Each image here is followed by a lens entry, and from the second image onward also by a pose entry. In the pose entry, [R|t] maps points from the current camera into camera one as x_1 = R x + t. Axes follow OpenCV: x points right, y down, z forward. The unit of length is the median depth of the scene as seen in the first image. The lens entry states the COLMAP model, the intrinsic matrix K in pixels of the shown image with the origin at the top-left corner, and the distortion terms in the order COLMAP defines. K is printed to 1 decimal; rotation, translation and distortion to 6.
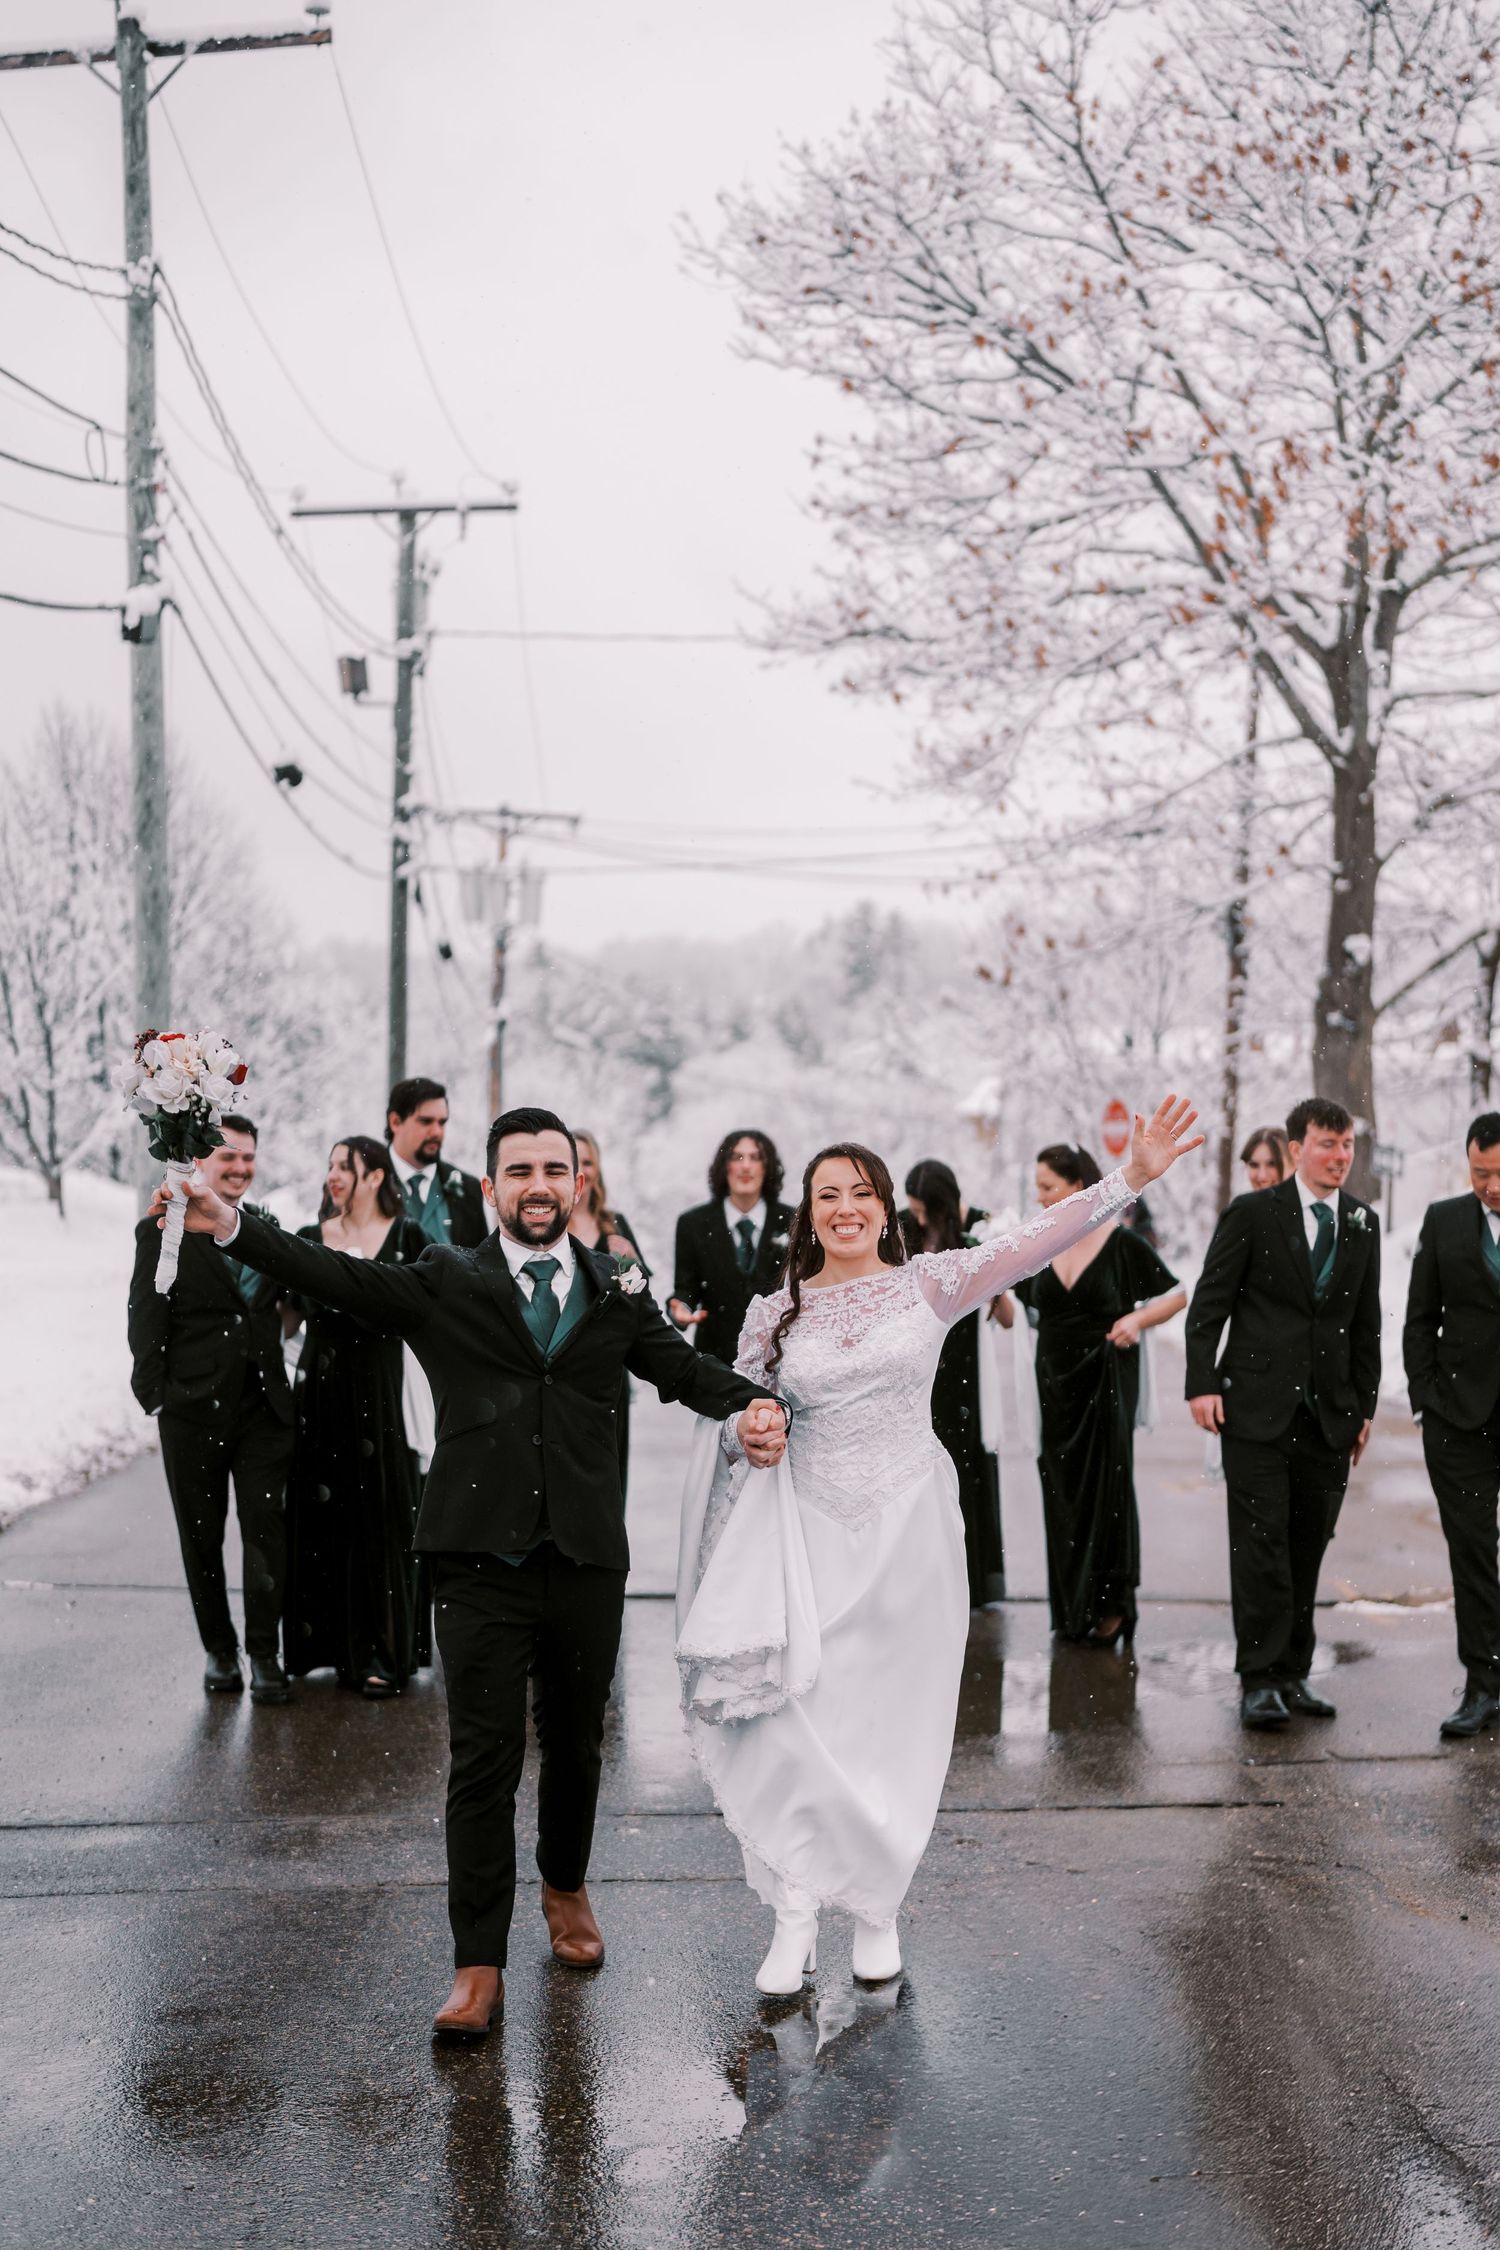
lens RADIAL K [[3232.4, 0, 742.2], [0, 3232.4, 1249.0], [0, 0, 1]] dist [0.013737, -0.003762]
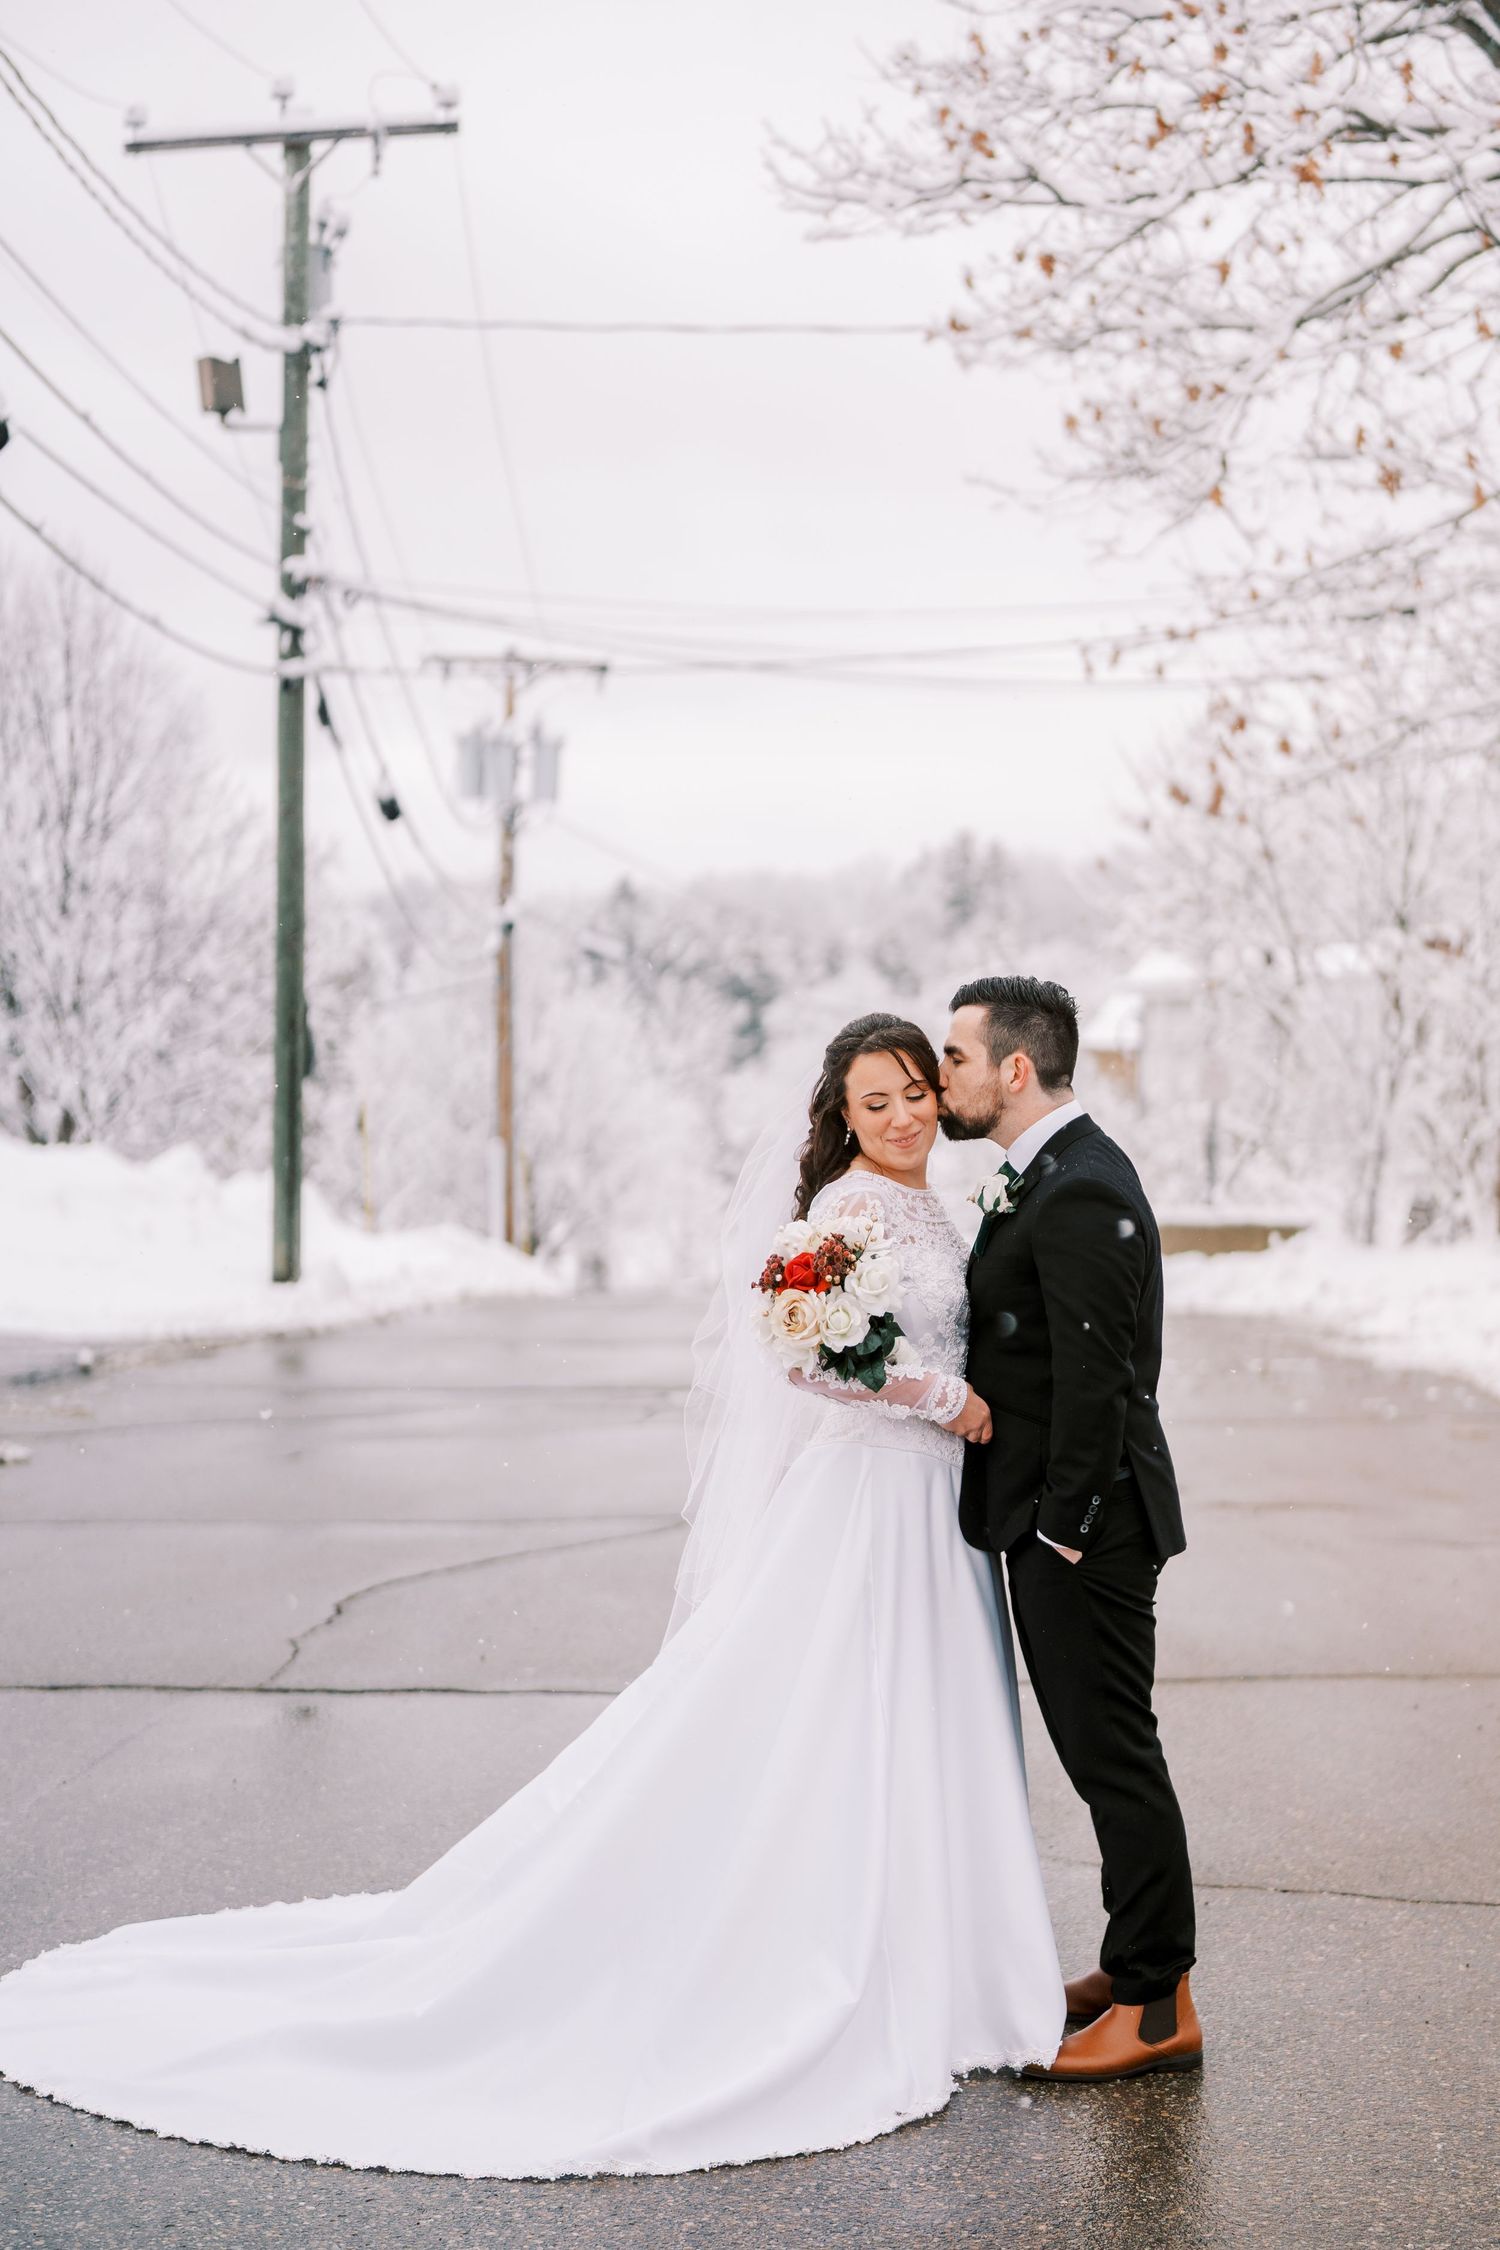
lens RADIAL K [[3178.1, 0, 815.9], [0, 3178.1, 1128.0], [0, 0, 1]] dist [0.012830, -0.017805]
pose [[0.999920, -0.009220, -0.008629, 0.009409], [0.009051, 0.999771, -0.019407, -0.009791], [0.008806, 0.019327, 0.999774, 0.391263]]
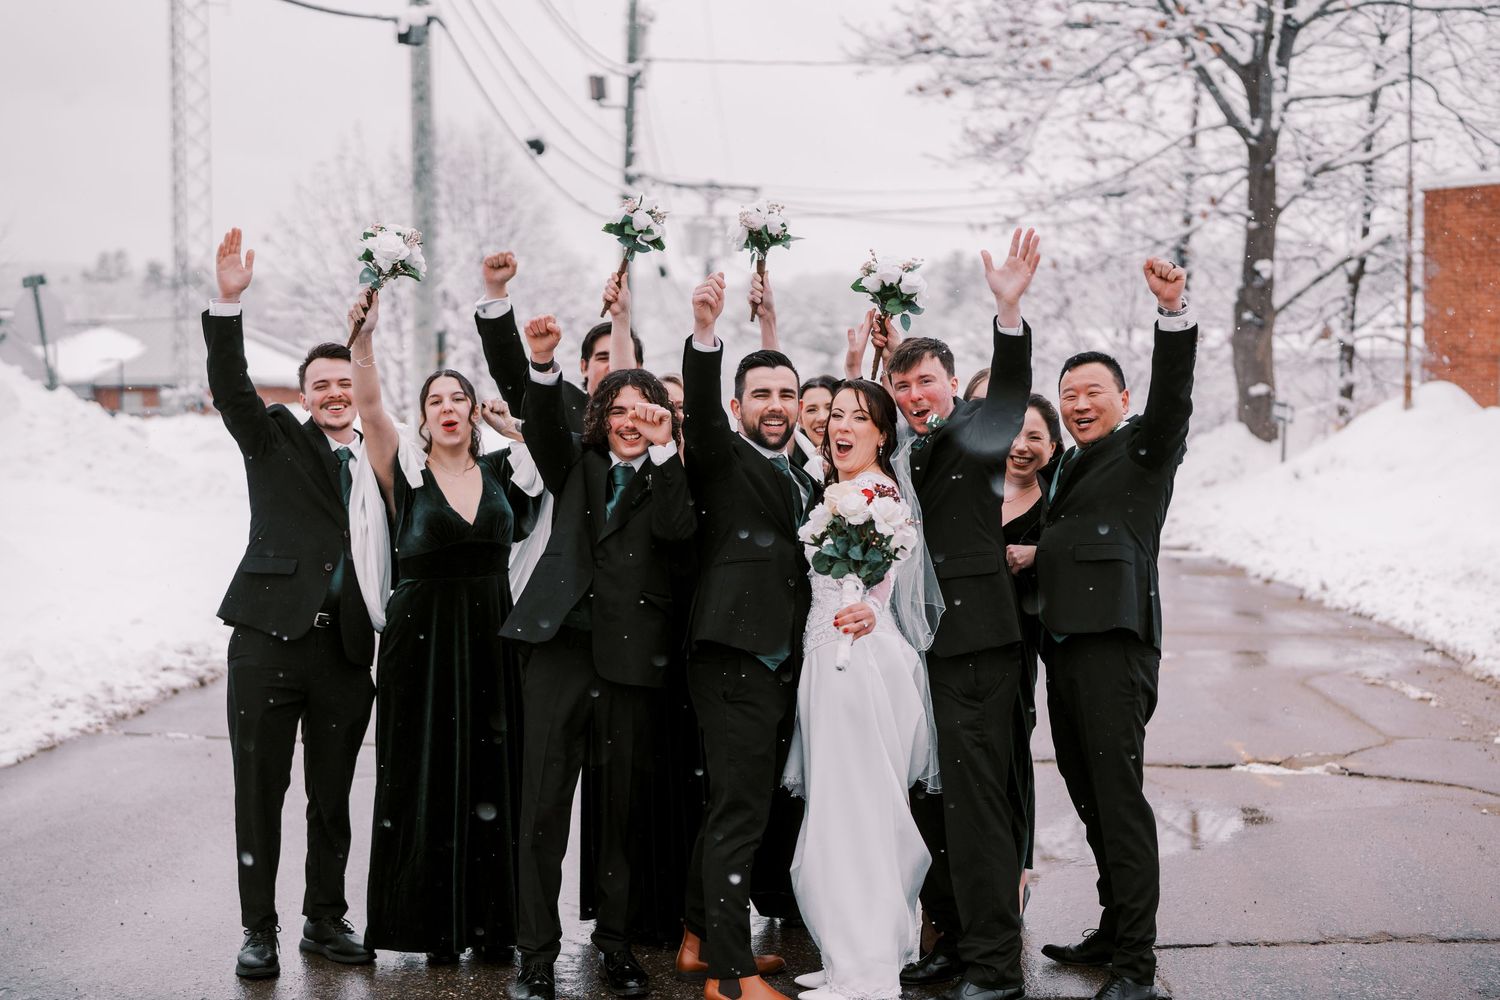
lens RADIAL K [[1983.4, 0, 807.3], [0, 1983.4, 471.6], [0, 0, 1]] dist [0.011771, 0.001433]
pose [[0.999217, 0.008217, -0.038692, 0.017711], [-0.008114, 0.999963, 0.002805, -0.001008], [0.038714, -0.002489, 0.999247, 0.084819]]
